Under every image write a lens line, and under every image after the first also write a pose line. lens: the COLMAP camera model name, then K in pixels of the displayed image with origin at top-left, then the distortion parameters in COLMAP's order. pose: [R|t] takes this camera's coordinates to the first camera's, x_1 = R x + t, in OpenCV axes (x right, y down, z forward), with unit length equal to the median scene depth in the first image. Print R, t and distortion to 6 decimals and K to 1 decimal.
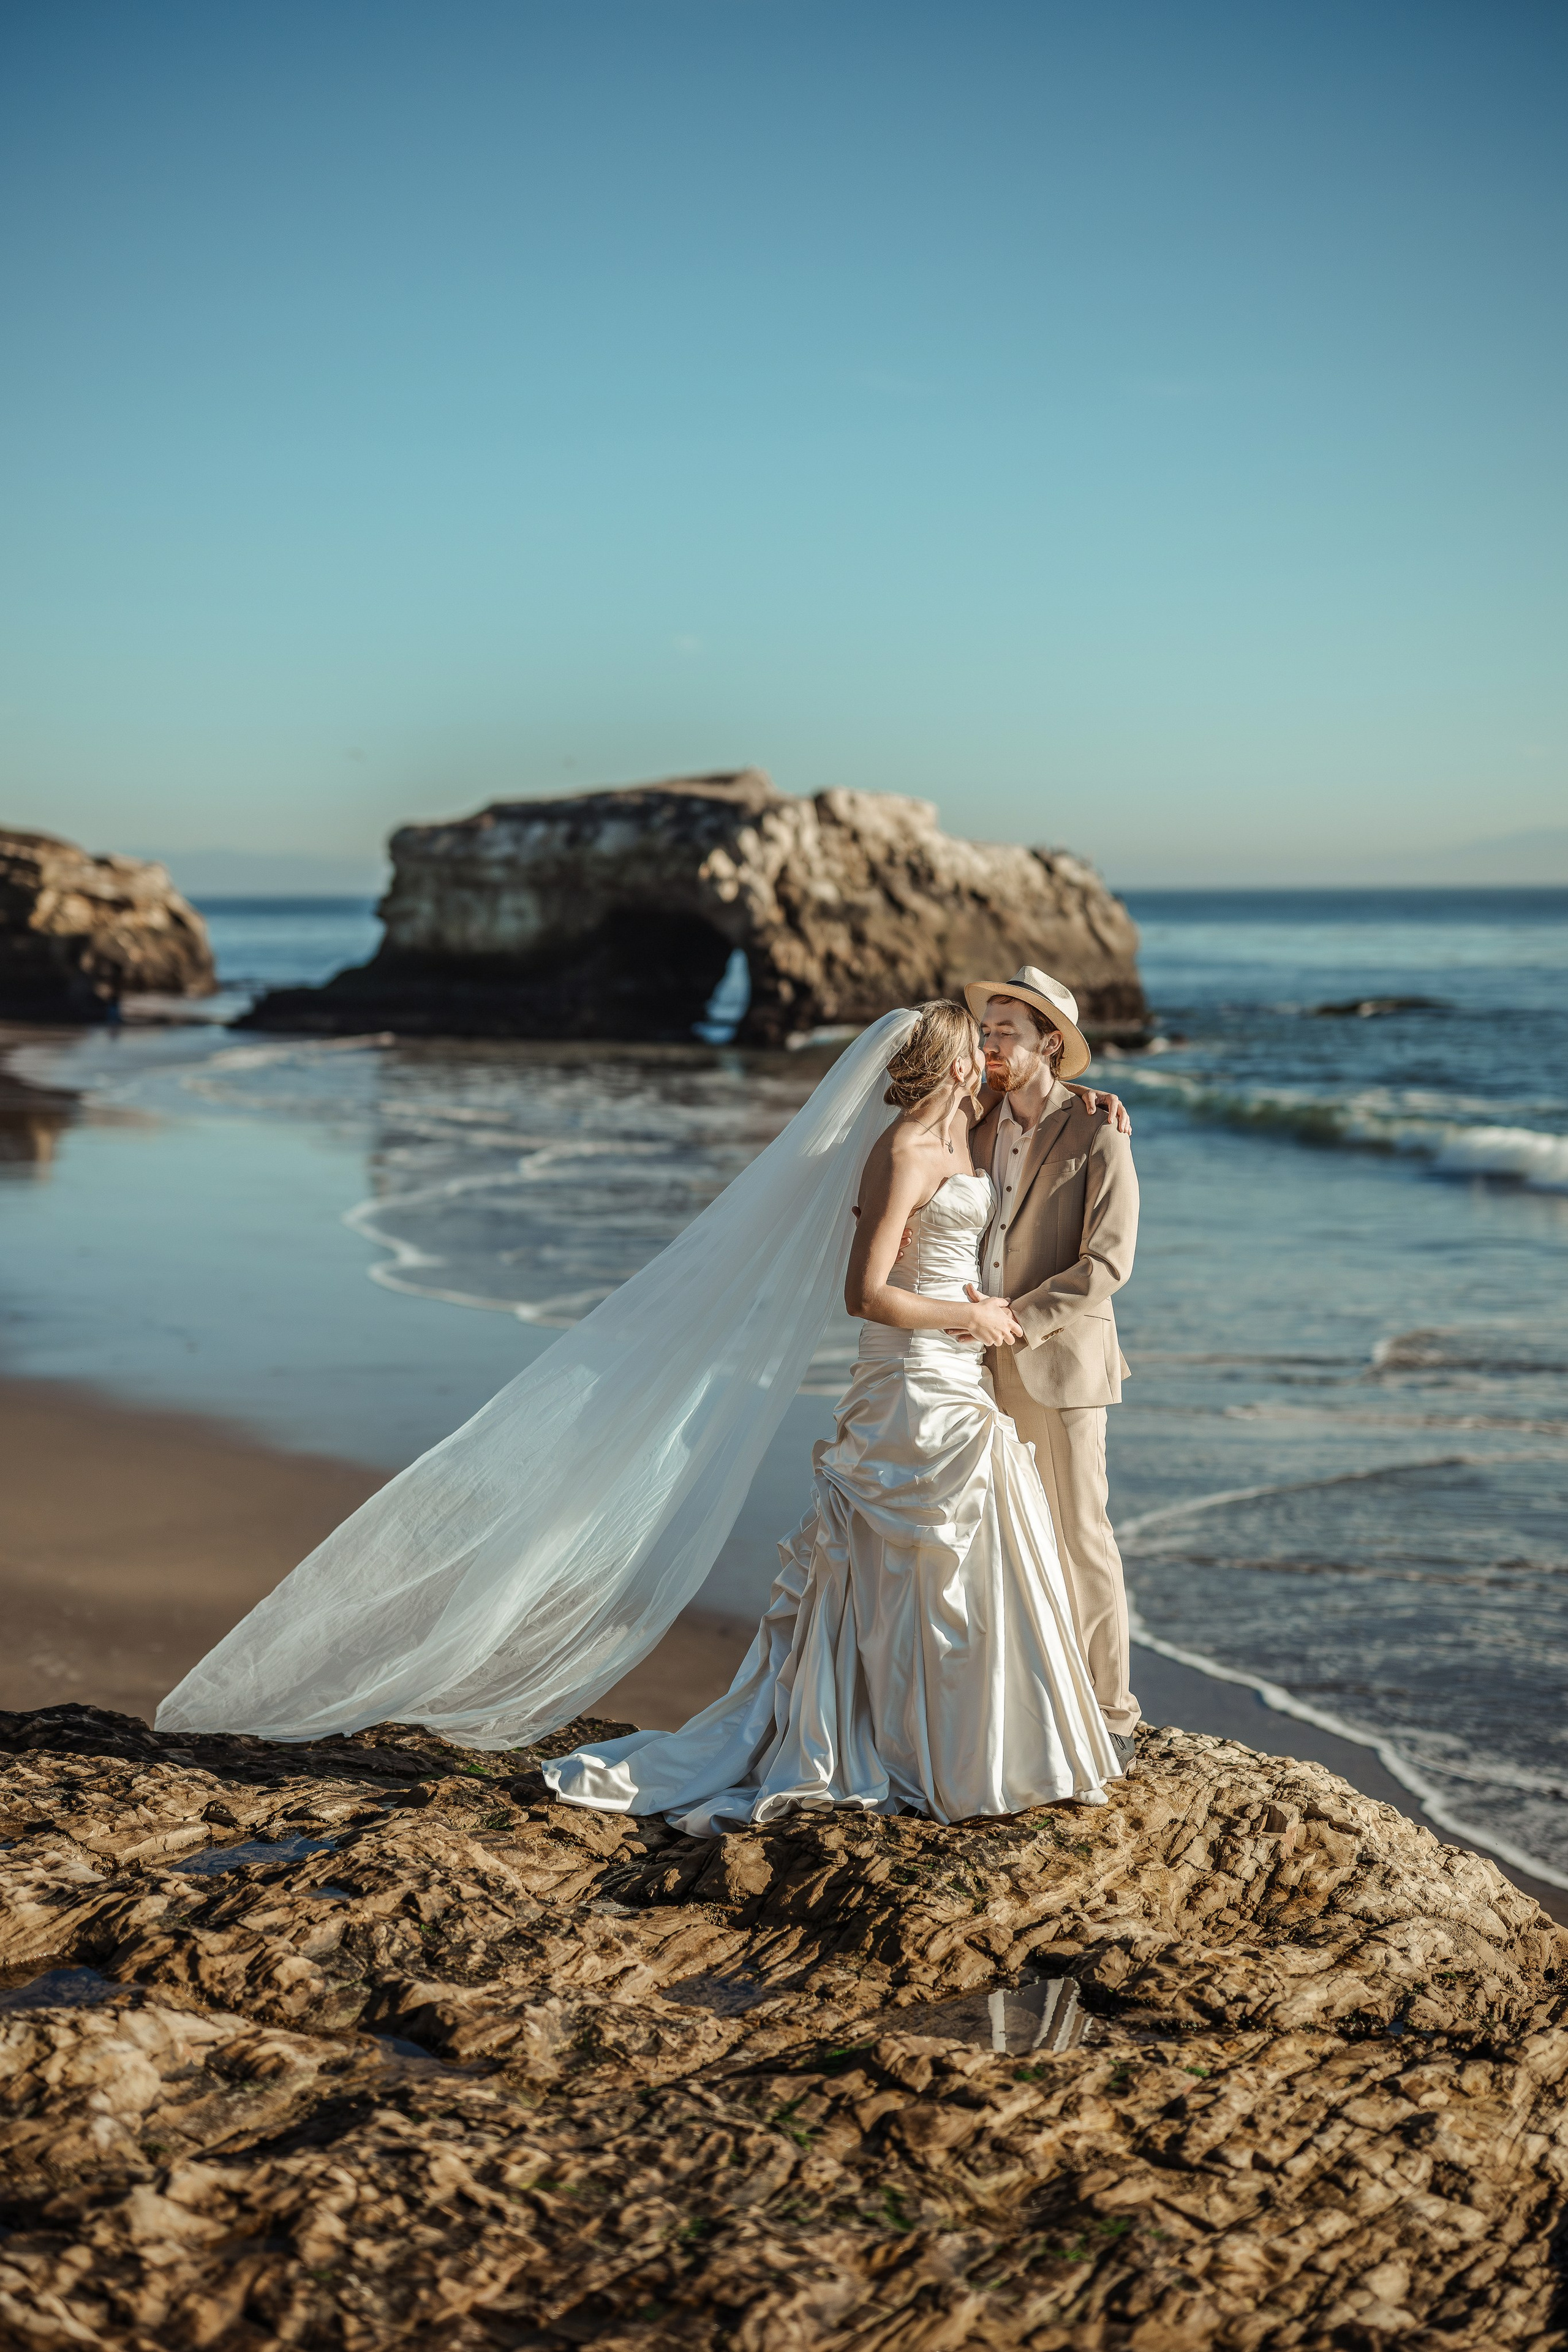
lens RADIAL K [[3829.2, 0, 774.2], [0, 3829.2, 1175.2], [0, 0, 1]] dist [0.031106, 0.000000]
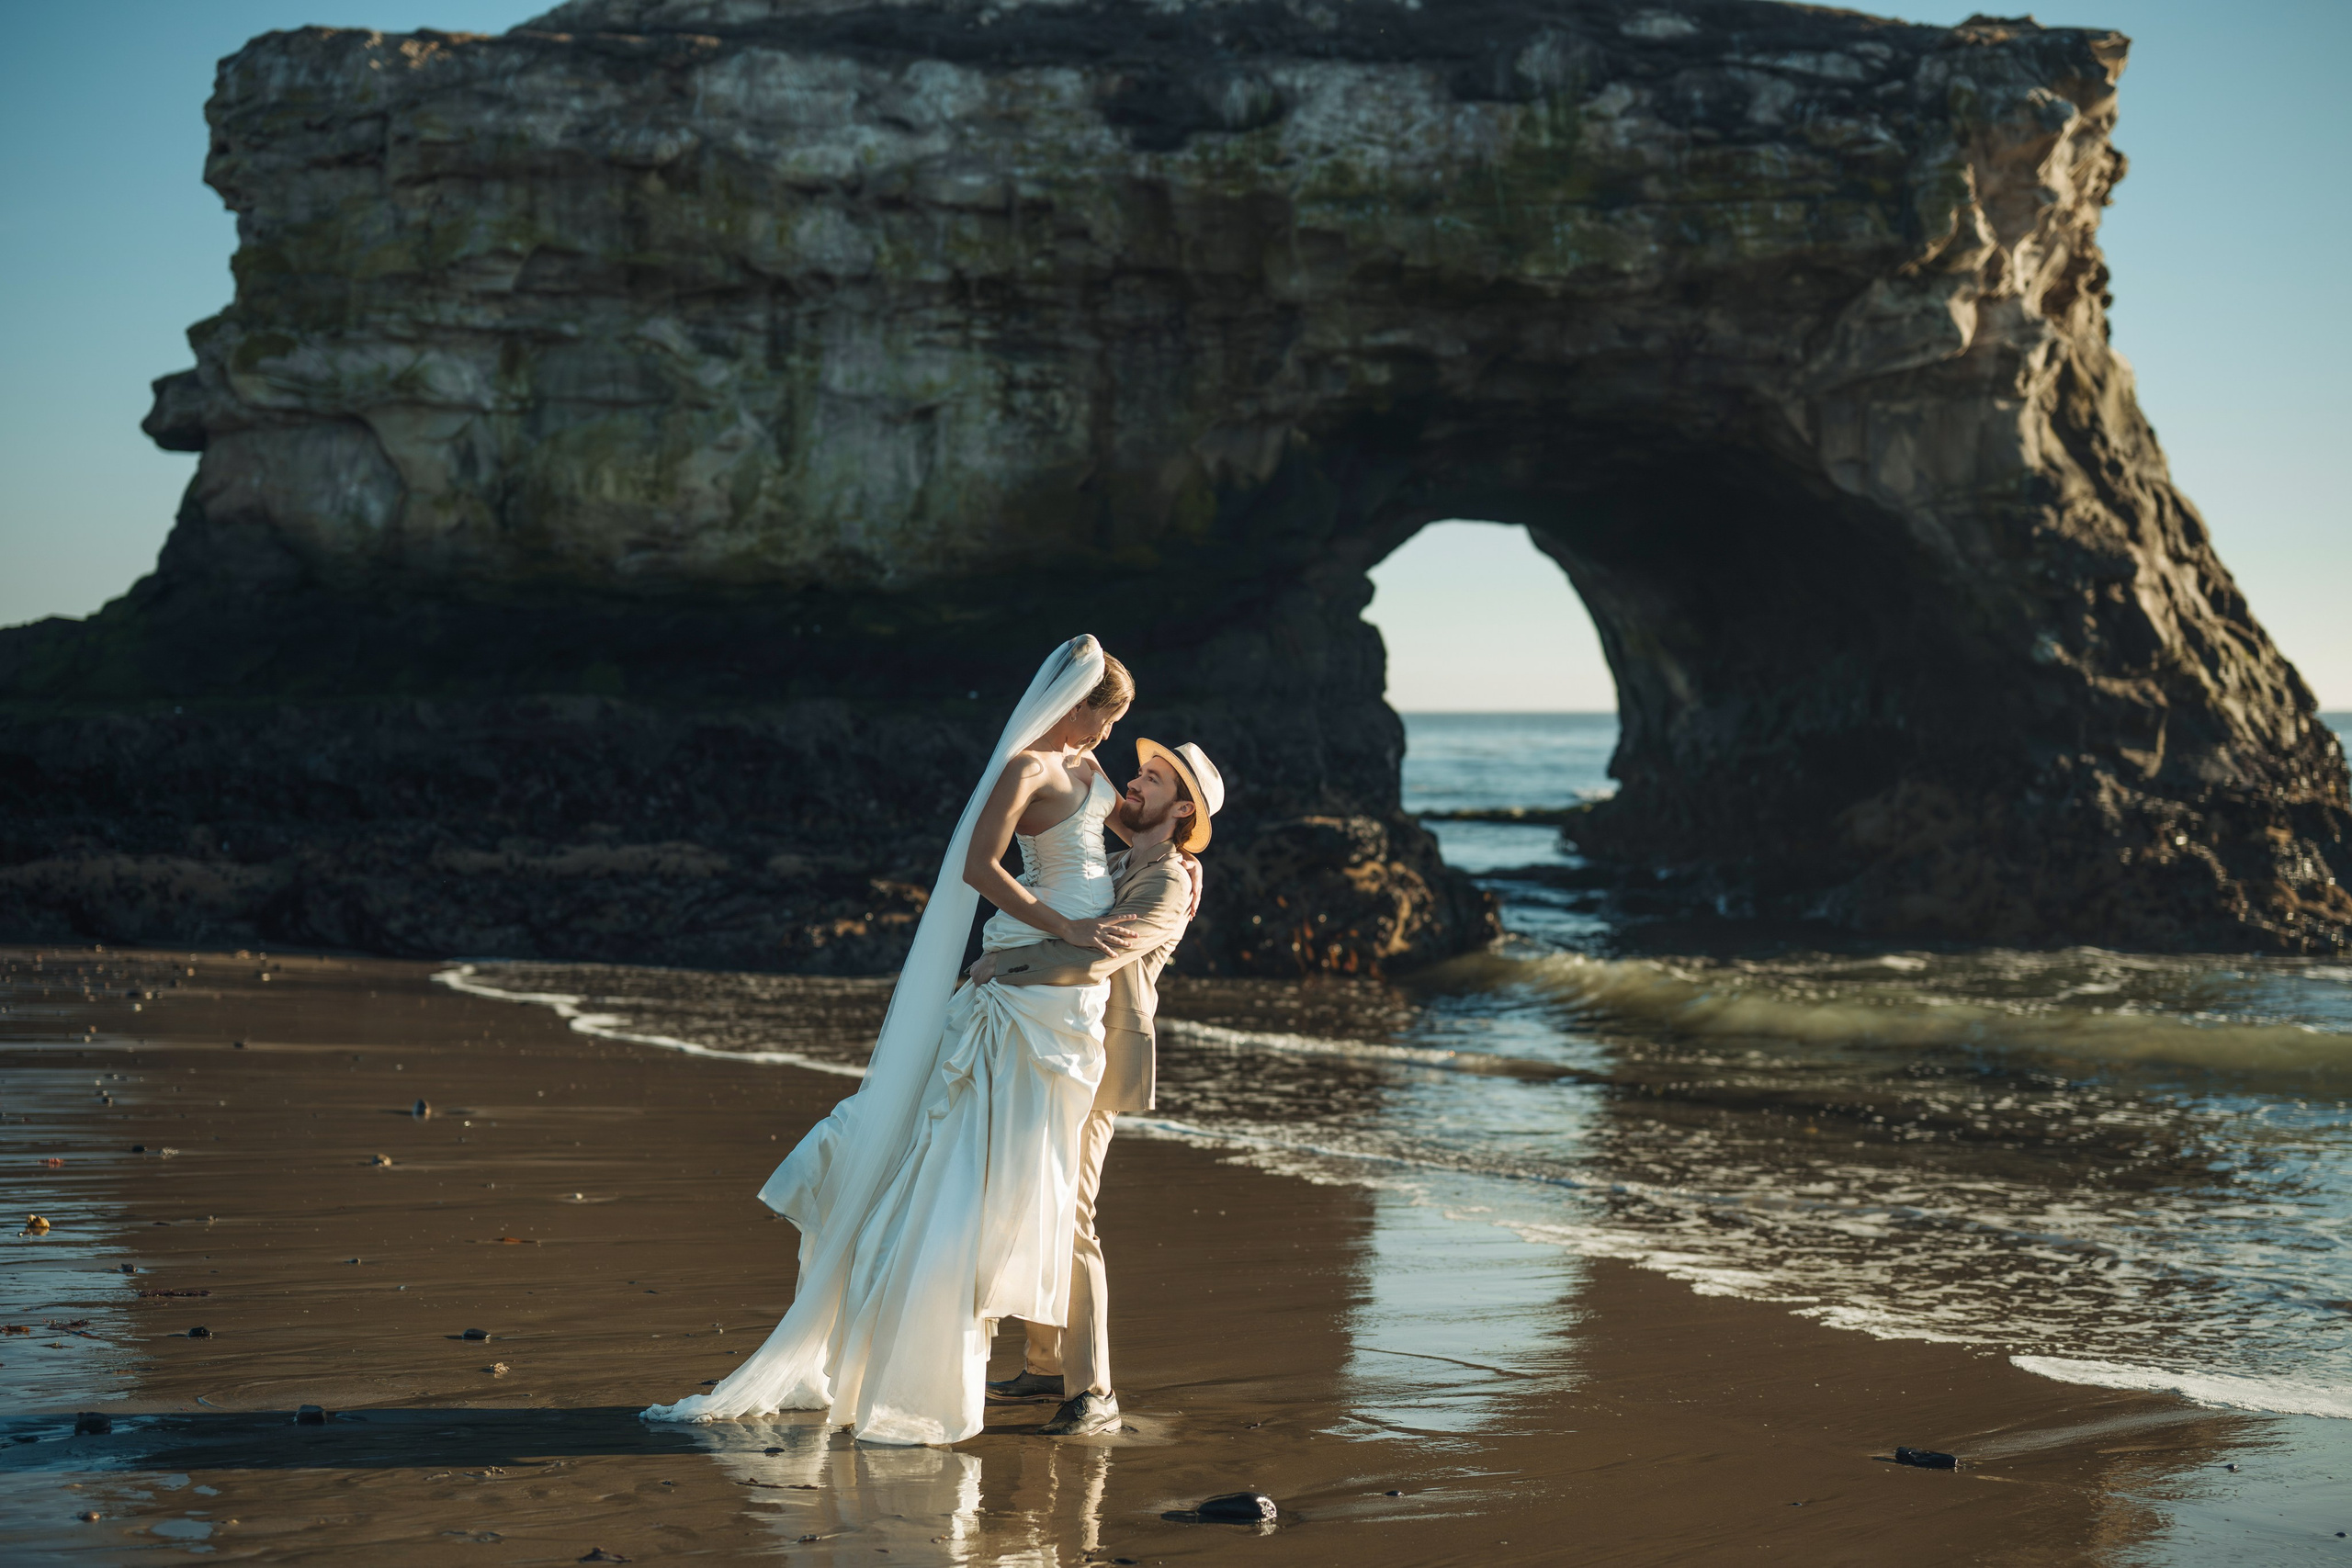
lens RADIAL K [[3638.8, 0, 1180.3], [0, 3638.8, 760.1], [0, 0, 1]] dist [0.006059, 0.000000]
pose [[0.802814, -0.001158, 0.596228, -0.193364], [0.040833, 0.997757, -0.053044, -0.033661], [-0.594829, 0.066930, 0.801061, 0.815835]]
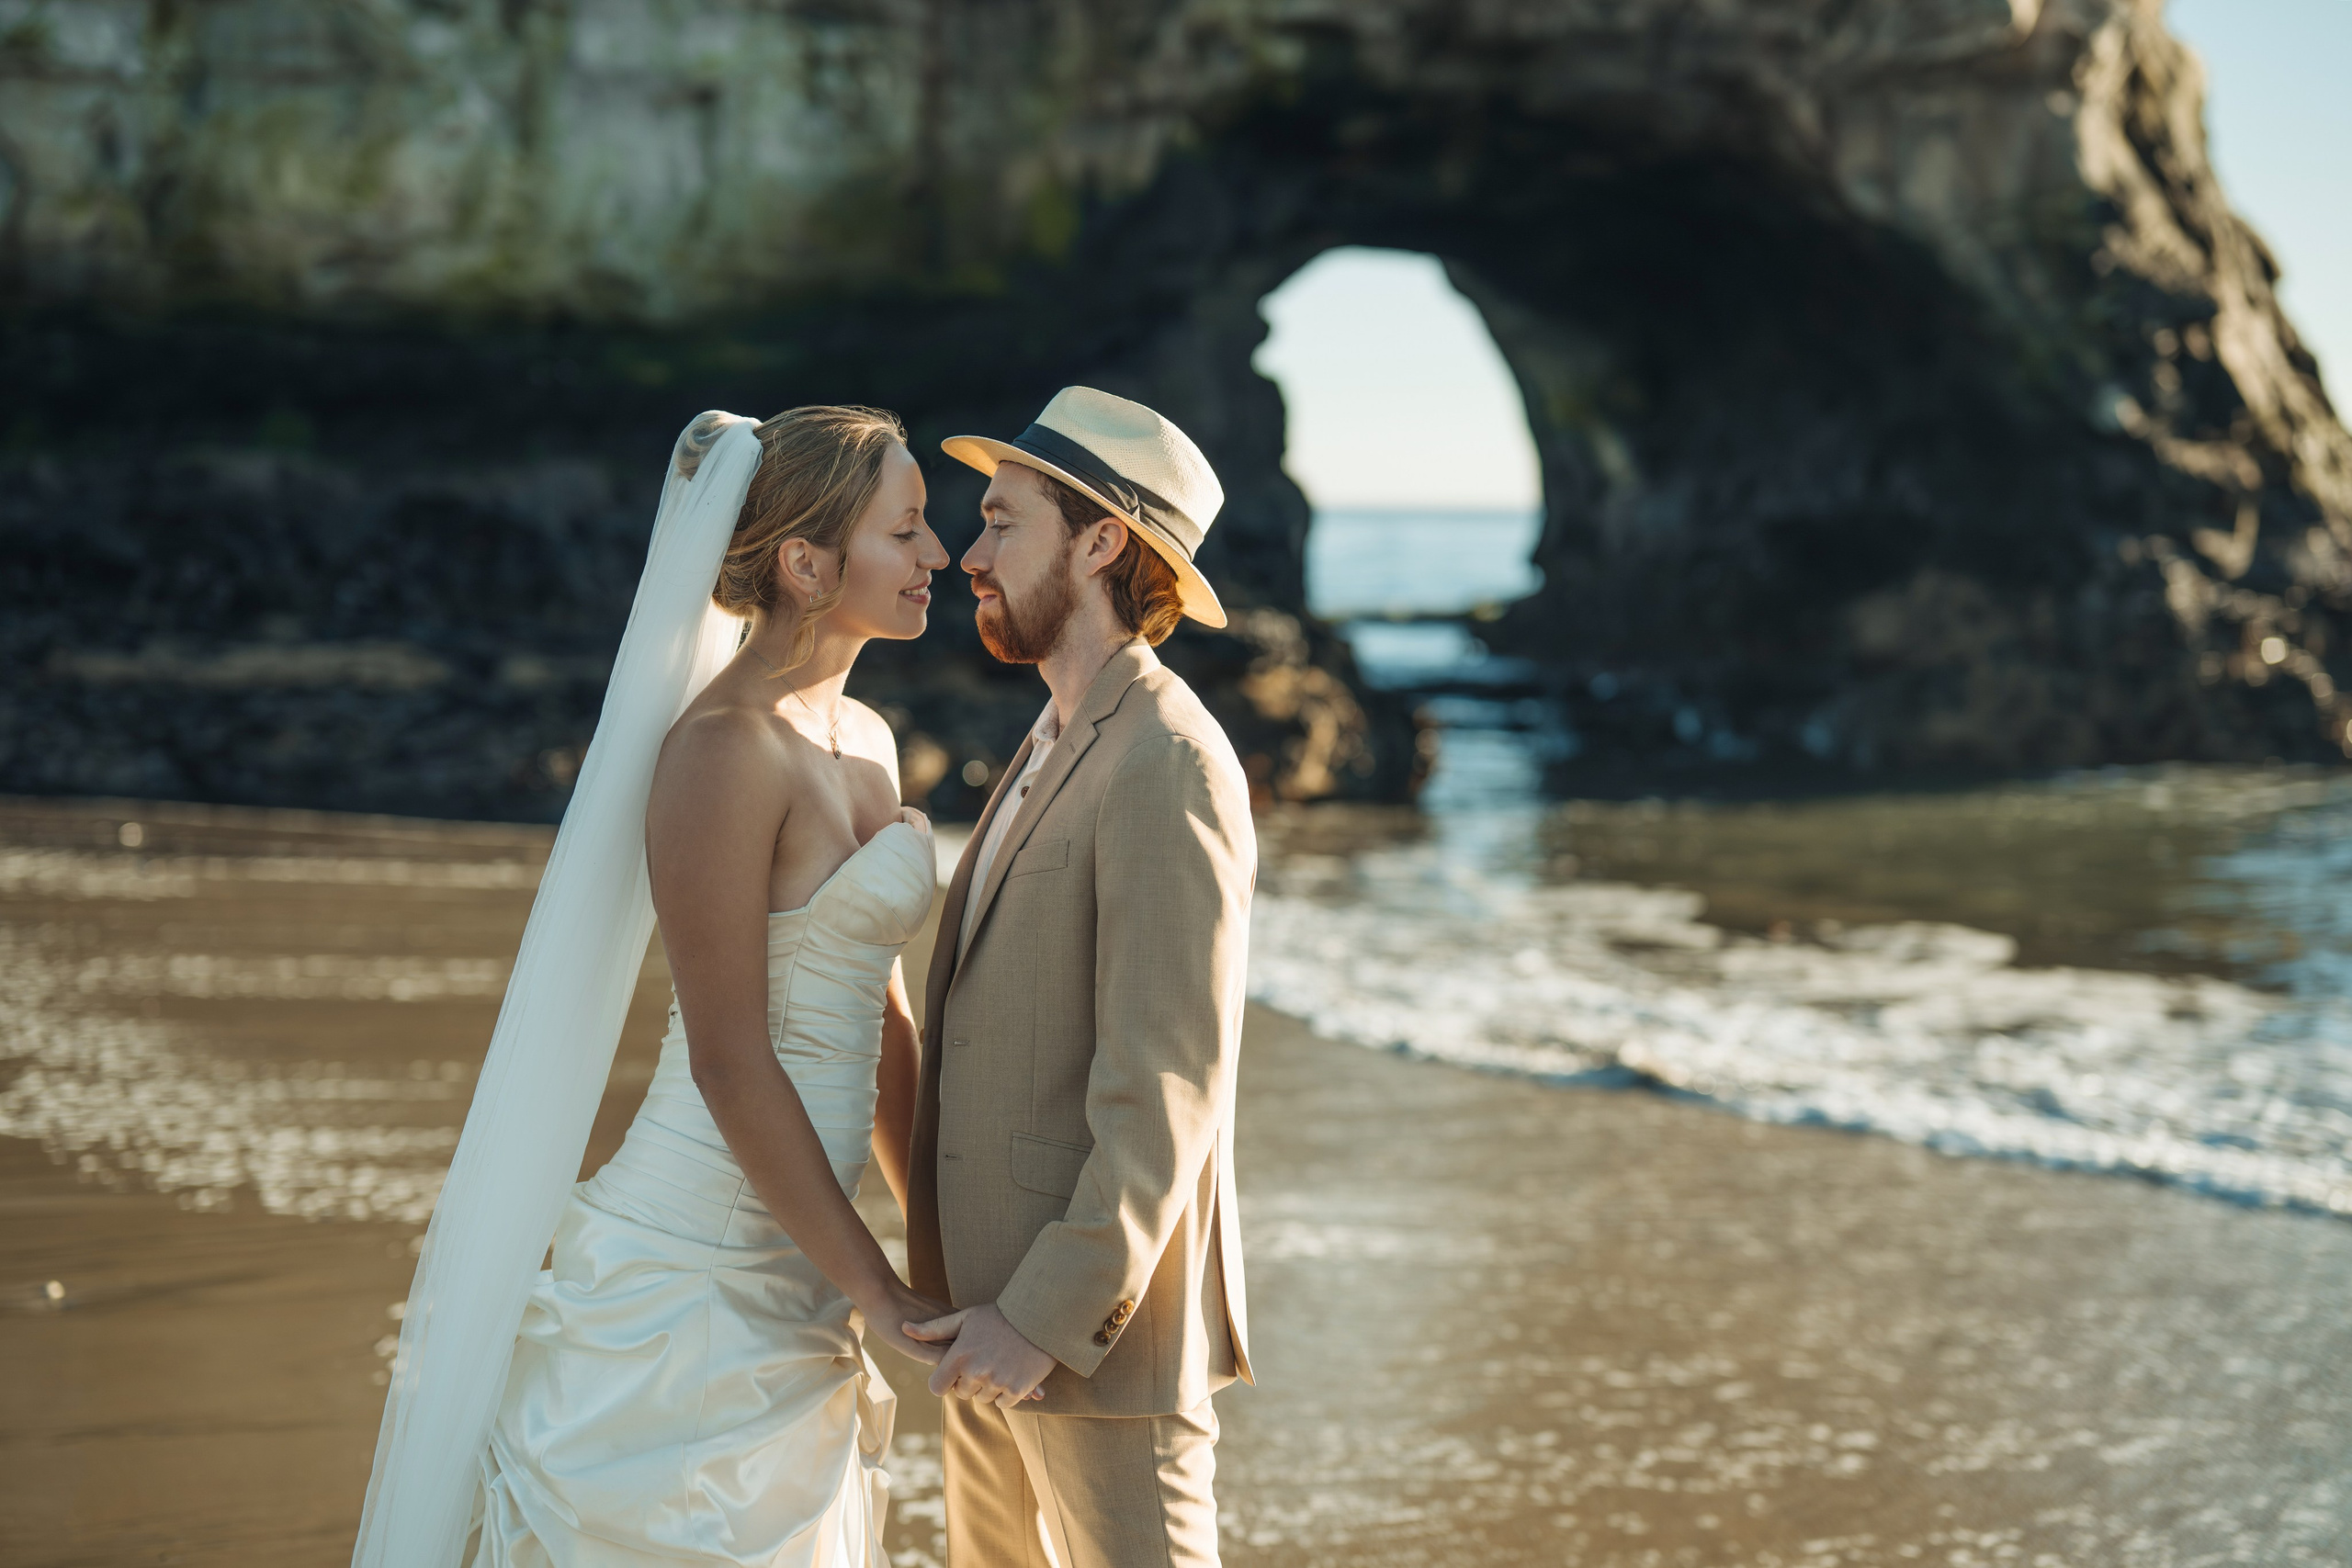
lens RADIAL K [[3828.8, 0, 1192.0], [0, 3828.8, 784.5], [0, 0, 1]] dist [0.031106, 0.000000]
pose [[0.770372, -0.035106, 0.636627, -0.171897], [0.038197, 0.999231, 0.008880, -0.035228], [-0.636449, 0.017477, 0.771121, 0.848227]]
